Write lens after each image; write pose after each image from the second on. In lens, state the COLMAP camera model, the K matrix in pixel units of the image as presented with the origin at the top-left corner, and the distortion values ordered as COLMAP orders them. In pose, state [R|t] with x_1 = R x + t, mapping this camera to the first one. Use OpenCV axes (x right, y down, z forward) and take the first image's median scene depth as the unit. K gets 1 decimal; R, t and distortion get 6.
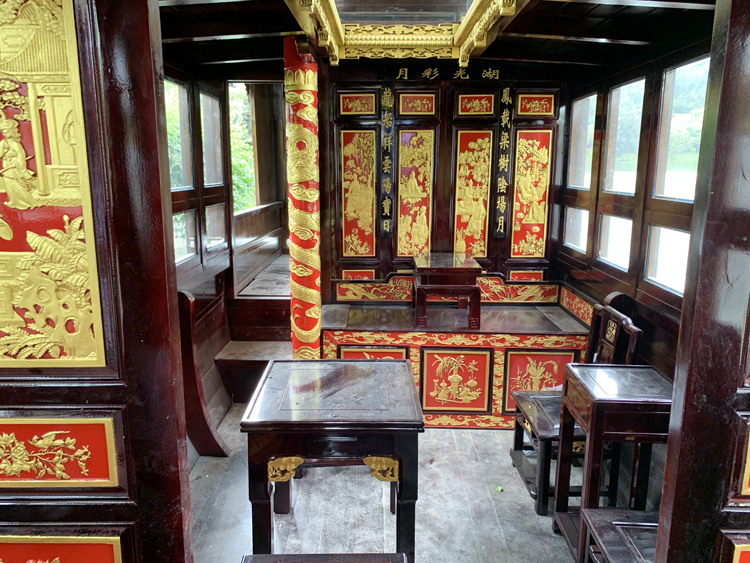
lens RADIAL K [[568.8, 0, 370.6], [0, 568.8, 278.7], [0, 0, 1]] dist [0.108548, -0.296910]
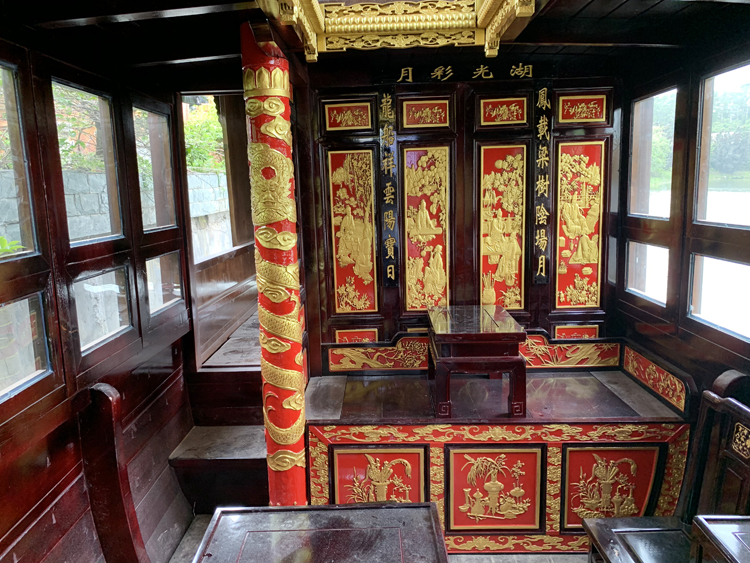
lens RADIAL K [[568.8, 0, 370.6], [0, 568.8, 278.7], [0, 0, 1]] dist [0.108548, -0.296910]
pose [[0.999448, -0.032173, -0.008262, 0.006562], [0.031832, 0.998748, -0.038590, -0.057131], [0.009493, 0.038305, 0.999221, 0.241850]]
